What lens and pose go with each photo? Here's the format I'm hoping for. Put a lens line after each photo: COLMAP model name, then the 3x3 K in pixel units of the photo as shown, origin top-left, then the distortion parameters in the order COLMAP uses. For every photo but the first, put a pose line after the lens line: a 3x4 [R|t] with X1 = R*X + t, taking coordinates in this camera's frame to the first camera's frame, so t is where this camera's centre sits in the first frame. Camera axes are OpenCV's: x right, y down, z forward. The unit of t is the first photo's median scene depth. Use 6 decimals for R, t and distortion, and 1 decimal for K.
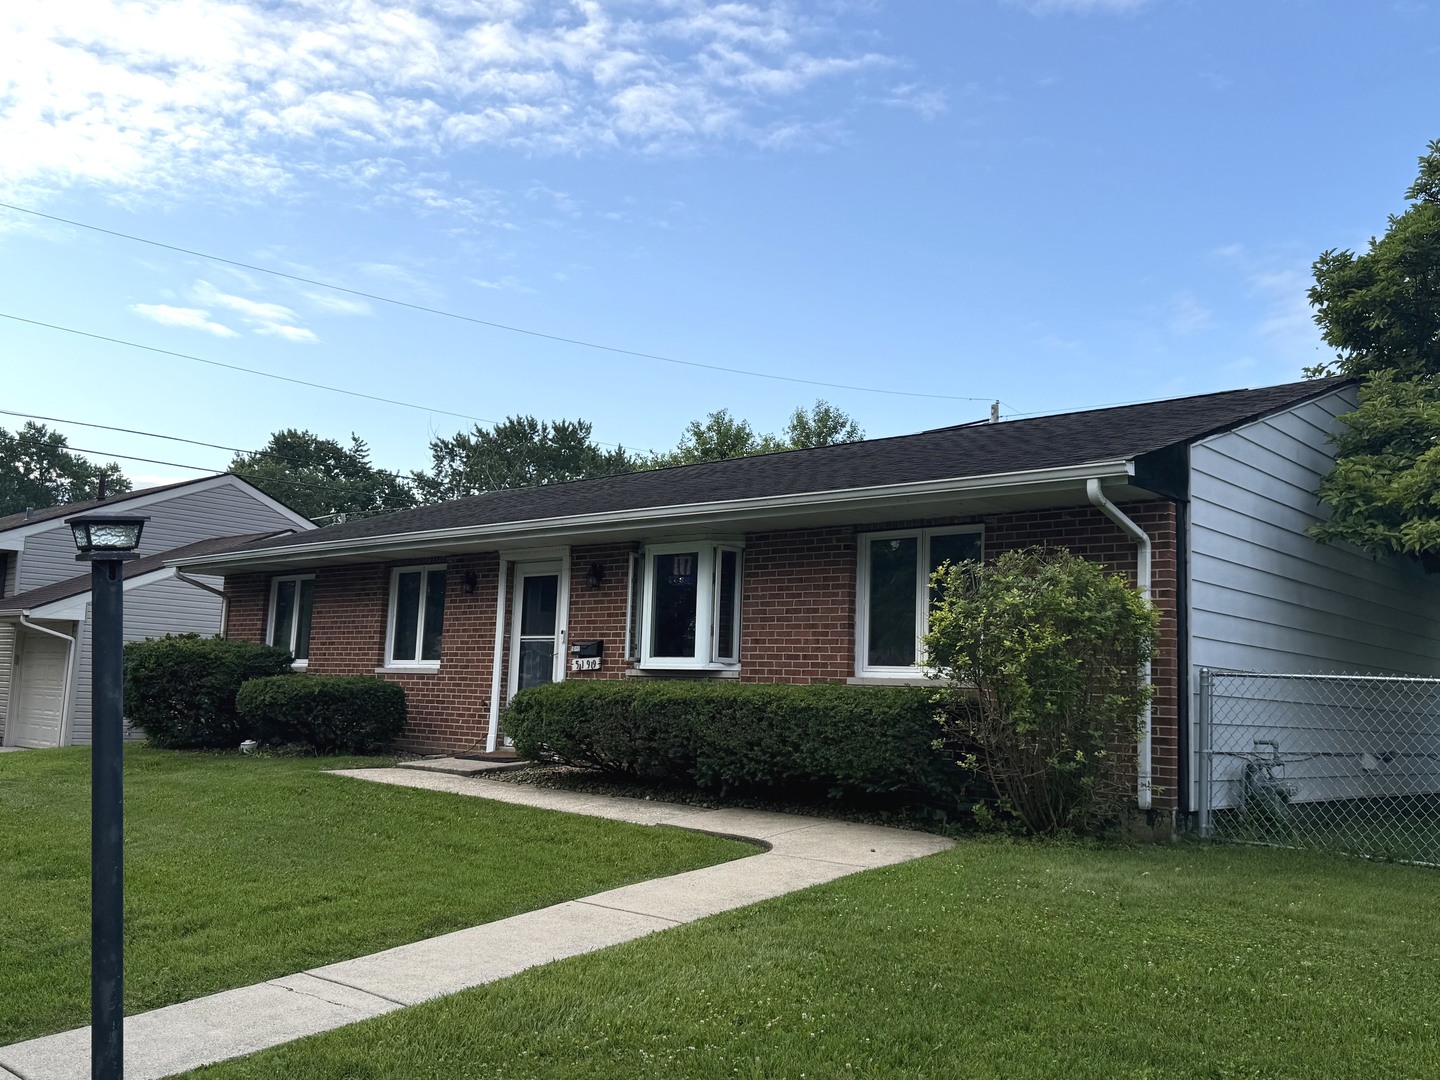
lens RADIAL K [[1221.0, 0, 720.5], [0, 1221.0, 540.2], [0, 0, 1]] dist [0.071255, 0.002132]
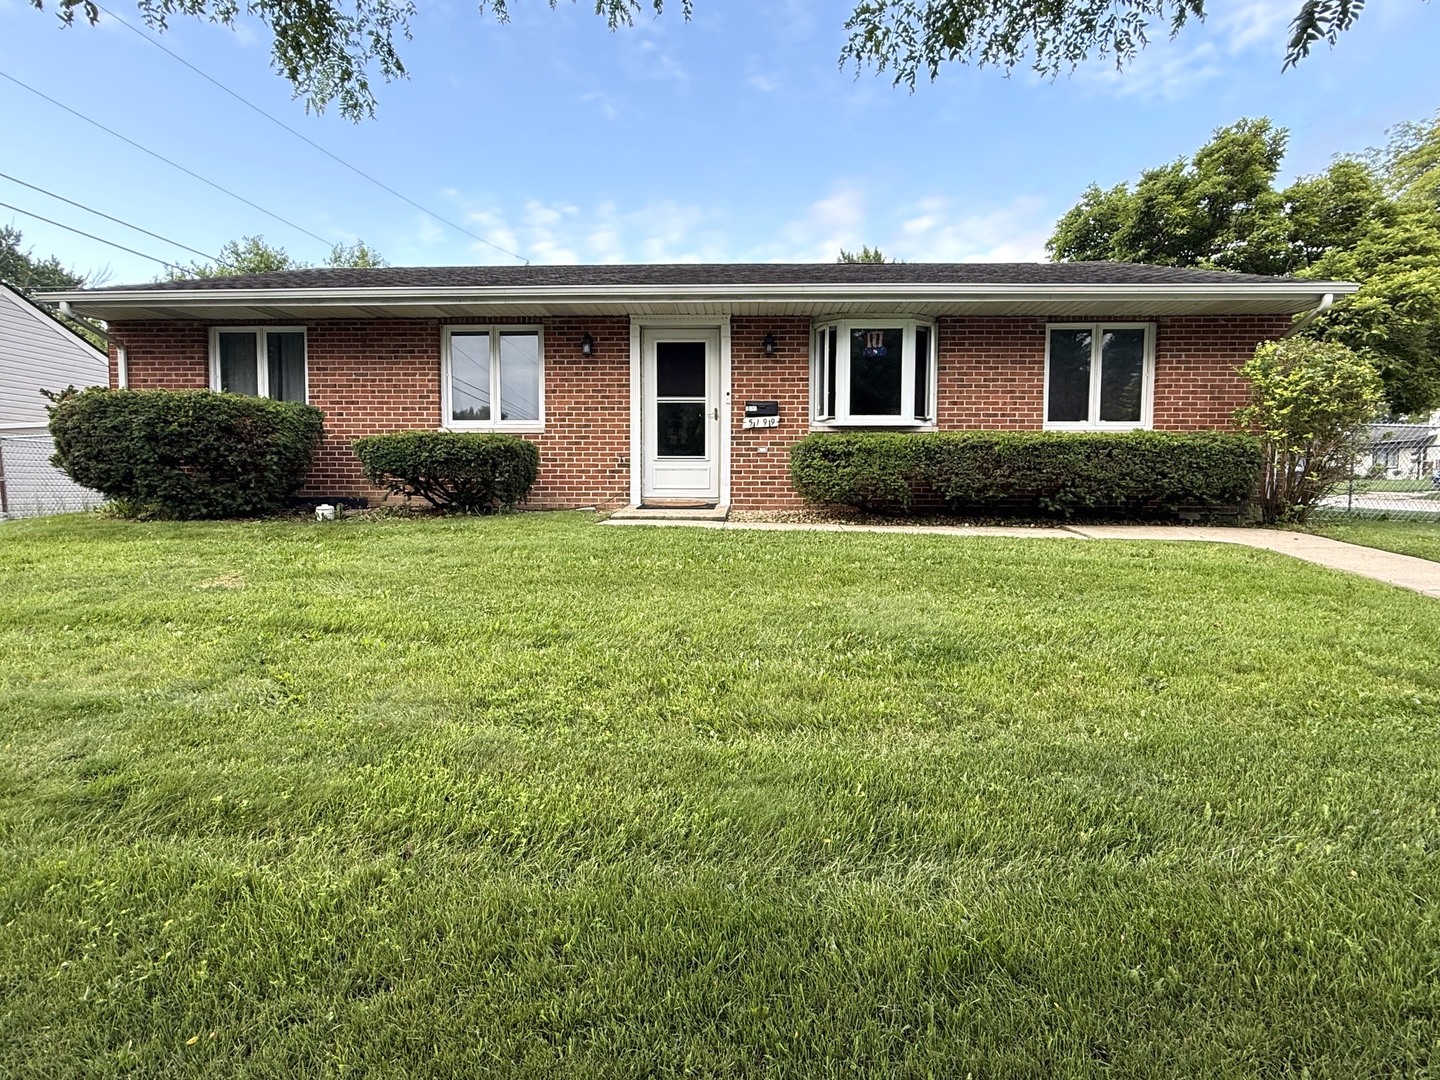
lens RADIAL K [[956.5, 0, 722.3], [0, 956.5, 537.6], [0, 0, 1]] dist [0.008049, -0.000931]
pose [[0.787902, -0.061864, 0.612686, -0.700041], [-0.057643, 0.983163, 0.173400, 0.054616], [-0.613097, -0.171939, 0.771070, 0.313669]]
